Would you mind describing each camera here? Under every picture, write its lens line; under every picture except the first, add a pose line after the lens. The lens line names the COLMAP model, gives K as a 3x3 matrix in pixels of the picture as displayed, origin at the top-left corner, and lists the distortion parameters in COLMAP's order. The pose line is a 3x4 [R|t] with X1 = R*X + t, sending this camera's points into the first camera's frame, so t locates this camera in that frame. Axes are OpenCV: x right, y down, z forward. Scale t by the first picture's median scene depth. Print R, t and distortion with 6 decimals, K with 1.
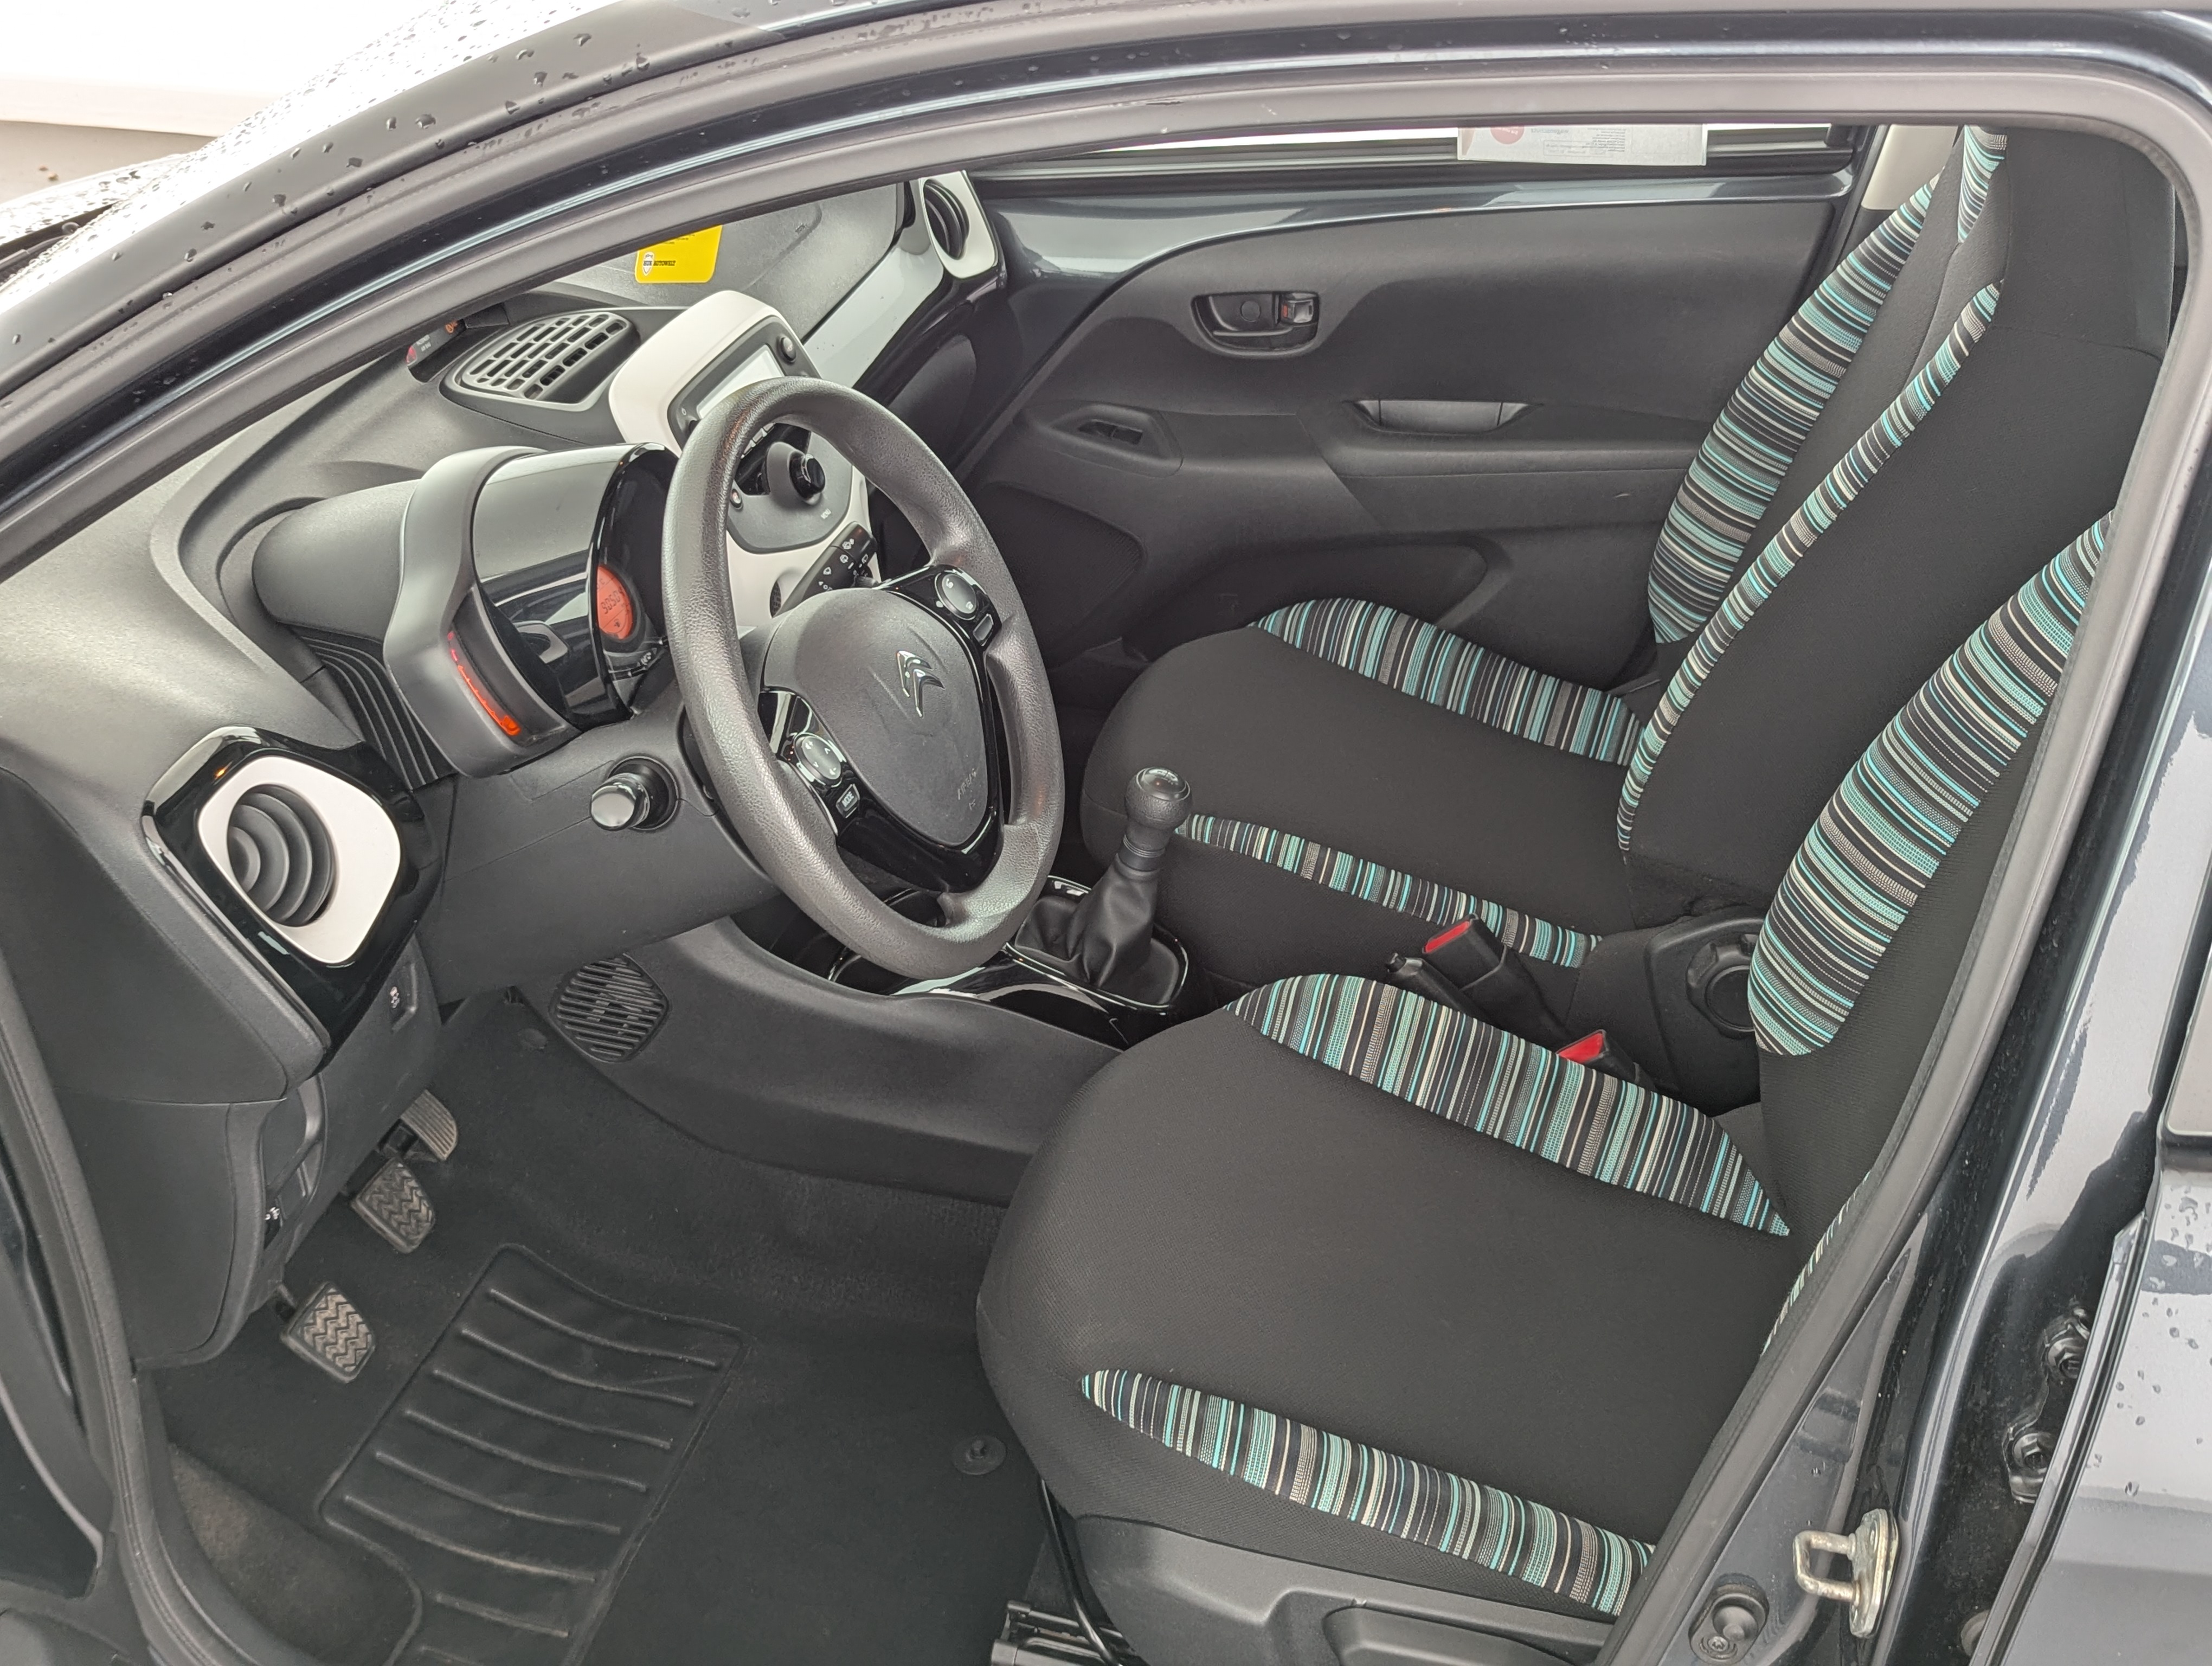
lens RADIAL K [[2070.5, 0, 1105.2], [0, 2070.5, 822.2], [0, 0, 1]] dist [0.086828, 0.000000]
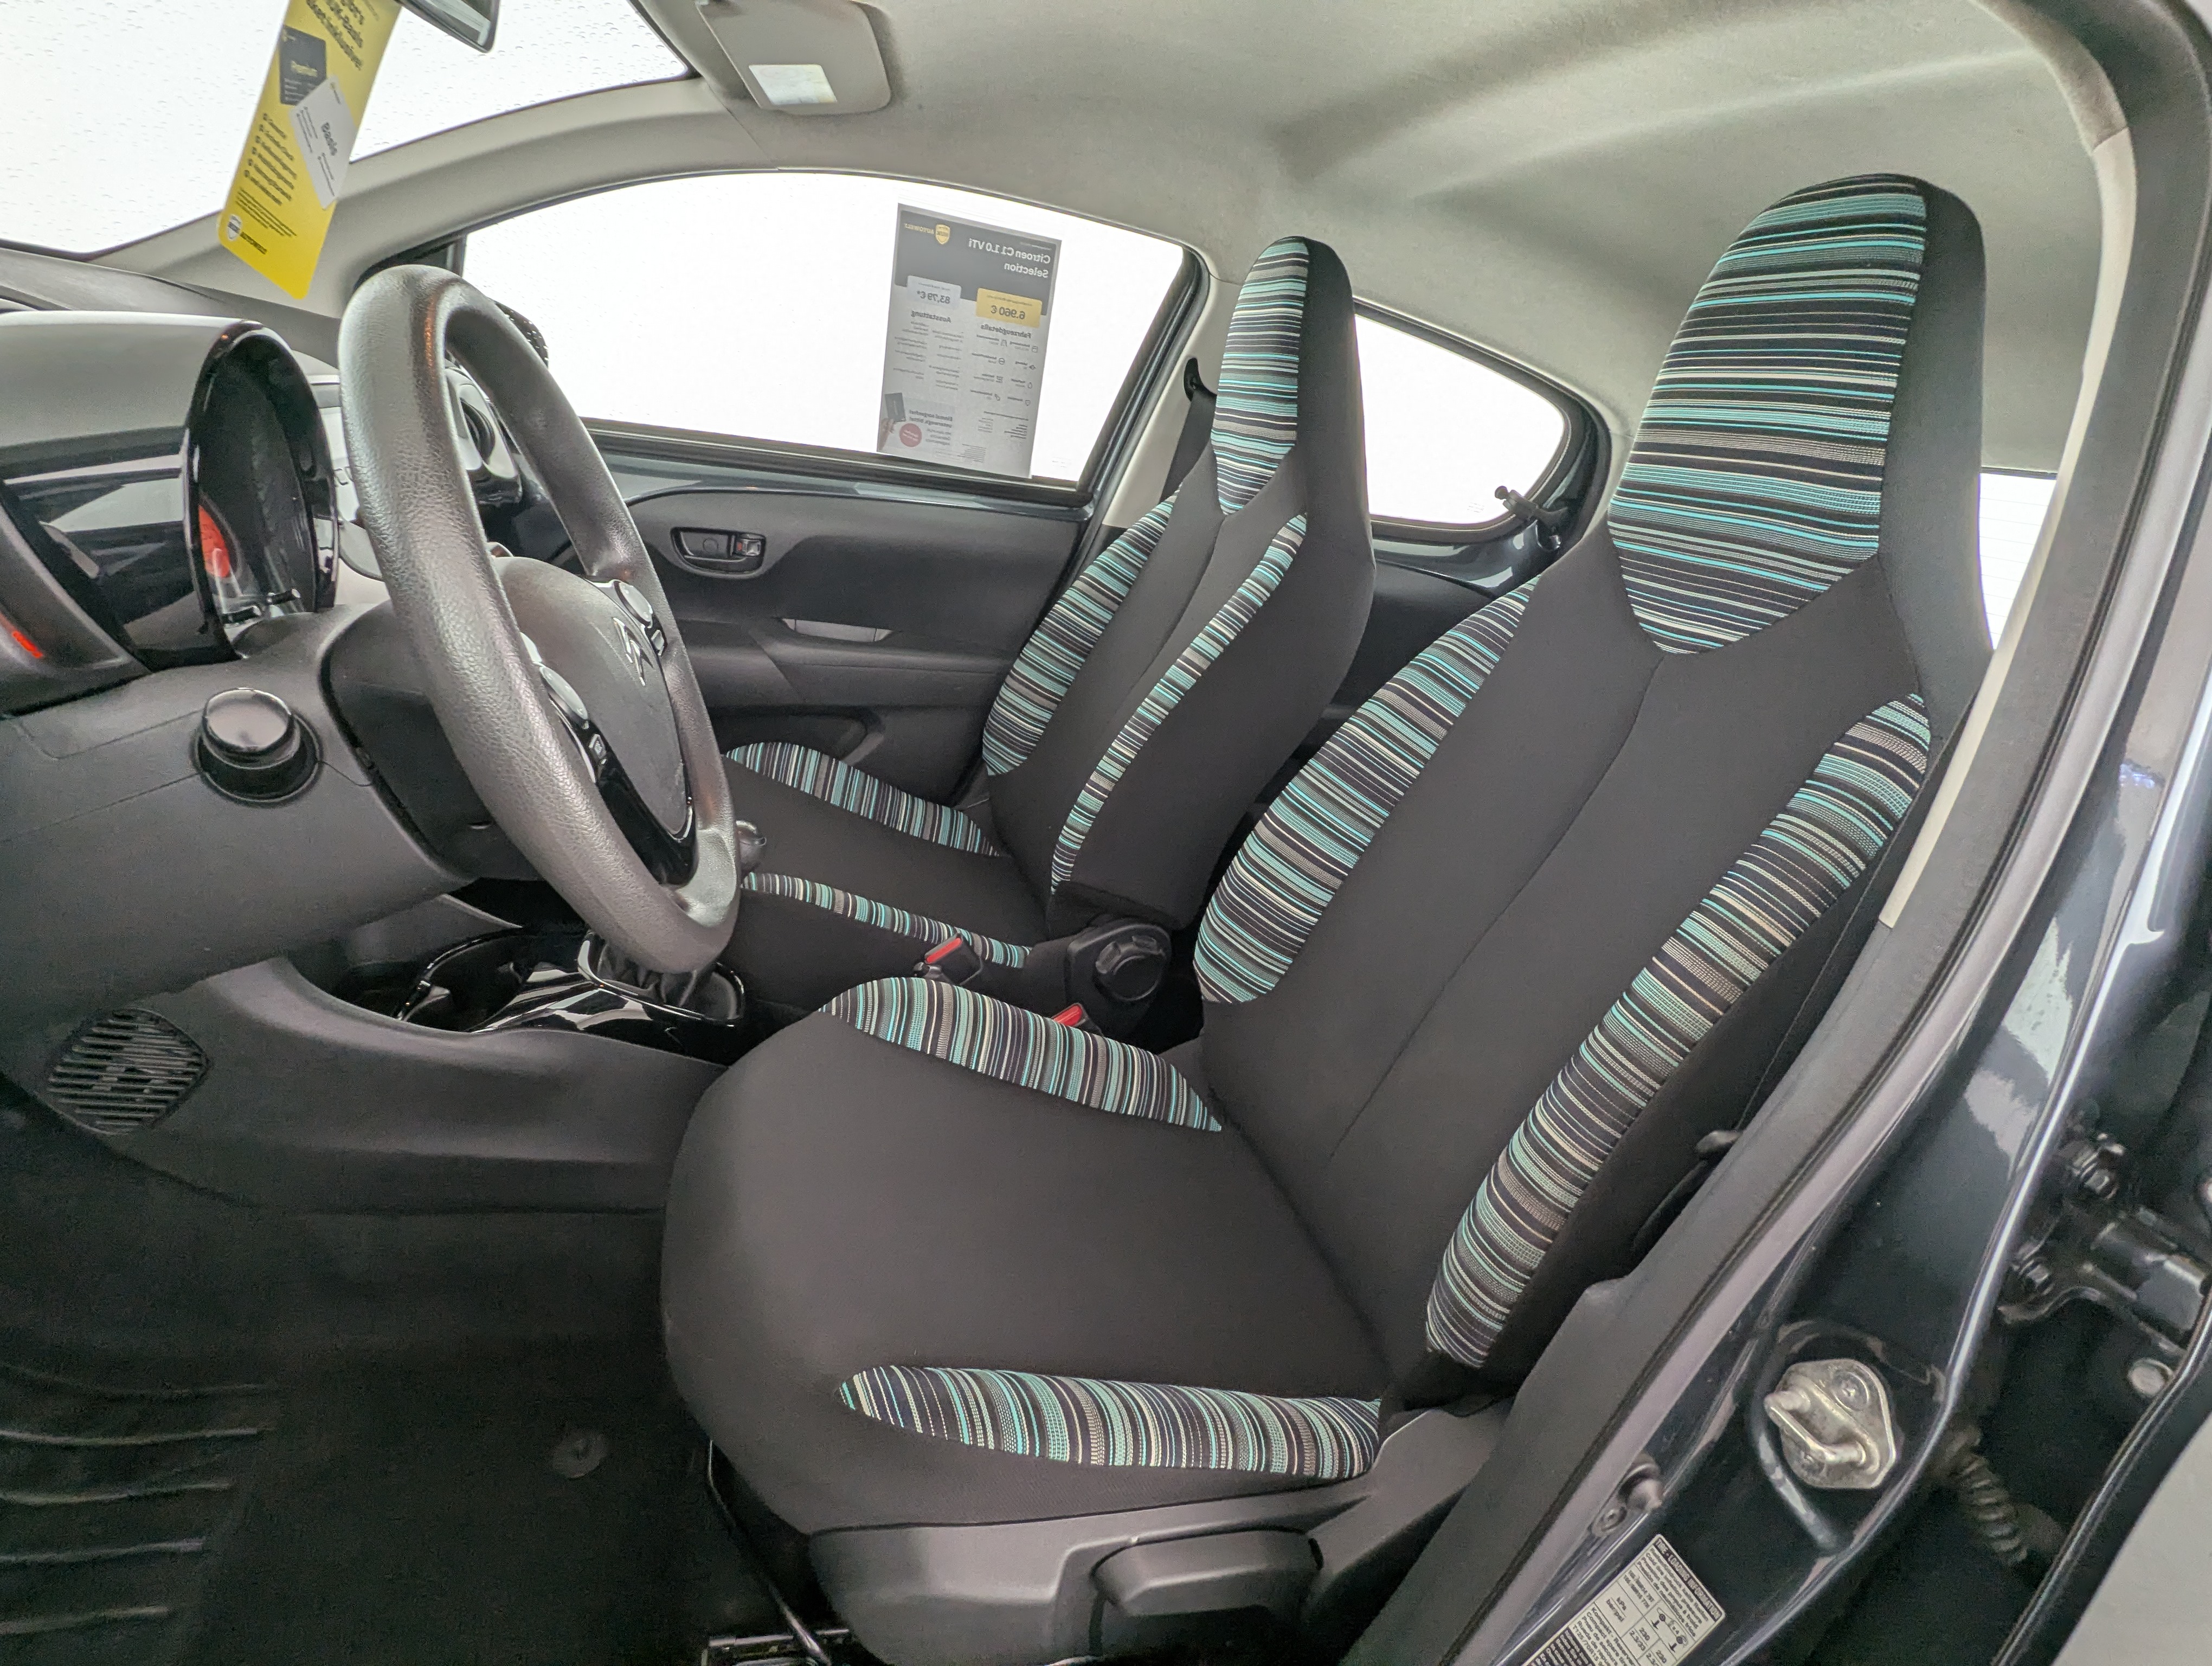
lens RADIAL K [[1050.3, 0, 1111.3], [0, 1050.3, 832.8], [0, 0, 1]] dist [0.009598, -0.000348]
pose [[0.850175, 0.002369, 0.526495, -0.114596], [0.050480, 0.995016, -0.085990, 0.045666], [-0.524075, 0.099684, 0.845819, 0.364704]]
